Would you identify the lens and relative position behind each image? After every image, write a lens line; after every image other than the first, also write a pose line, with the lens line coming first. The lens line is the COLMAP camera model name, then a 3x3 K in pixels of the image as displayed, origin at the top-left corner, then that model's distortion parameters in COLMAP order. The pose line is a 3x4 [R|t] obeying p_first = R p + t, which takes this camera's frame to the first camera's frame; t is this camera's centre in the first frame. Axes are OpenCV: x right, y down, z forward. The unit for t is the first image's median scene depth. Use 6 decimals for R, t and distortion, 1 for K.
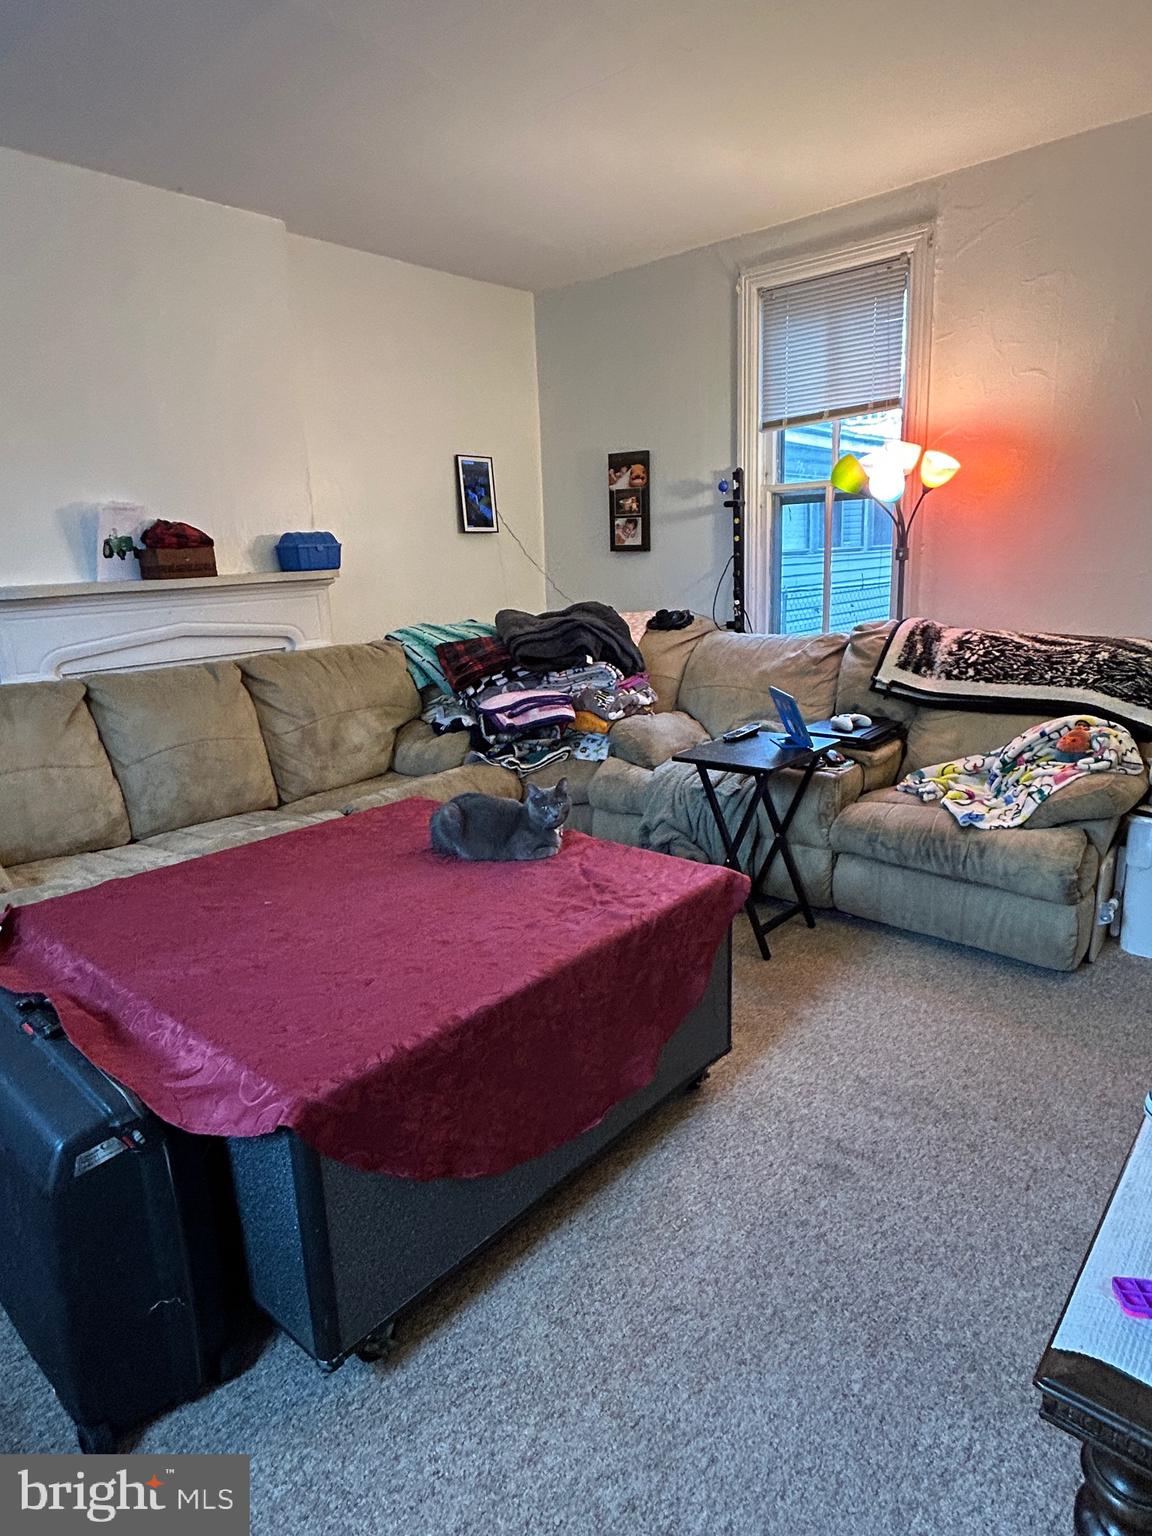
lens RADIAL K [[900.0, 0, 579.5], [0, 900.0, 766.7], [0, 0, 1]] dist [-0.003057, 0.000948]
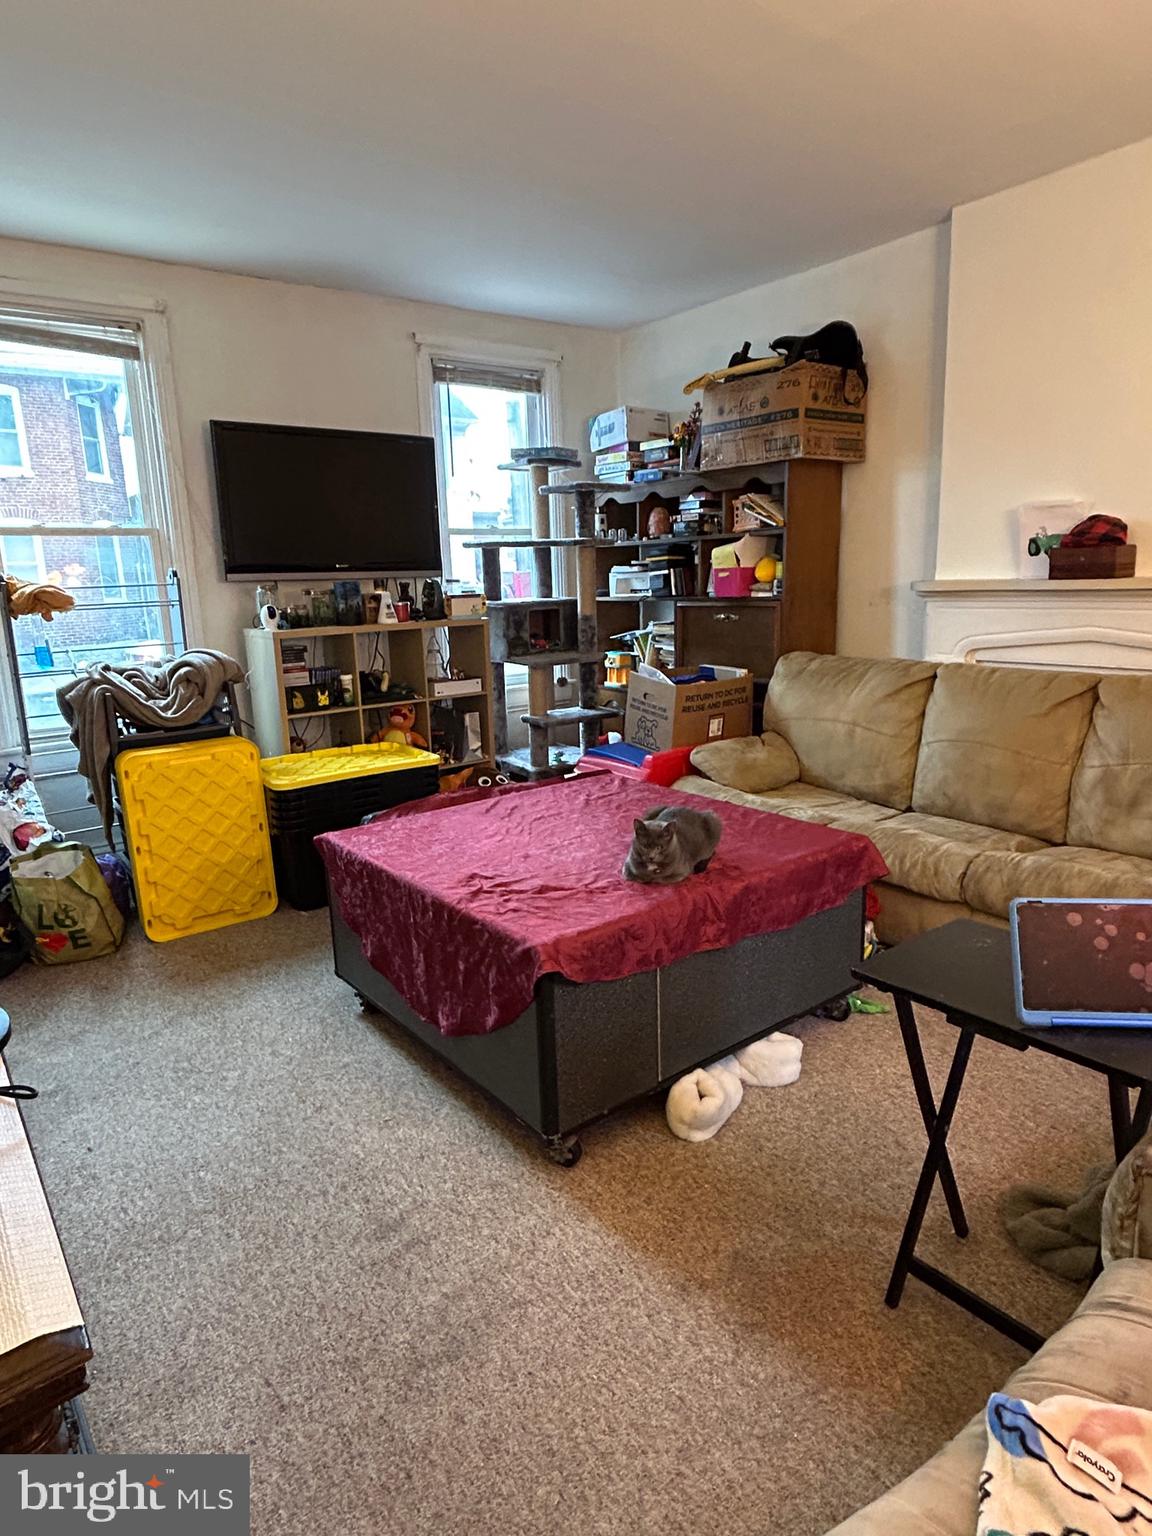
lens RADIAL K [[900.0, 0, 579.5], [0, 900.0, 766.7], [0, 0, 1]] dist [-0.003057, 0.000948]
pose [[-0.185932, 0.251210, -0.949907, 0.636198], [-0.195699, 0.937927, 0.286347, -0.209780], [0.962876, 0.239137, -0.125230, 0.726046]]
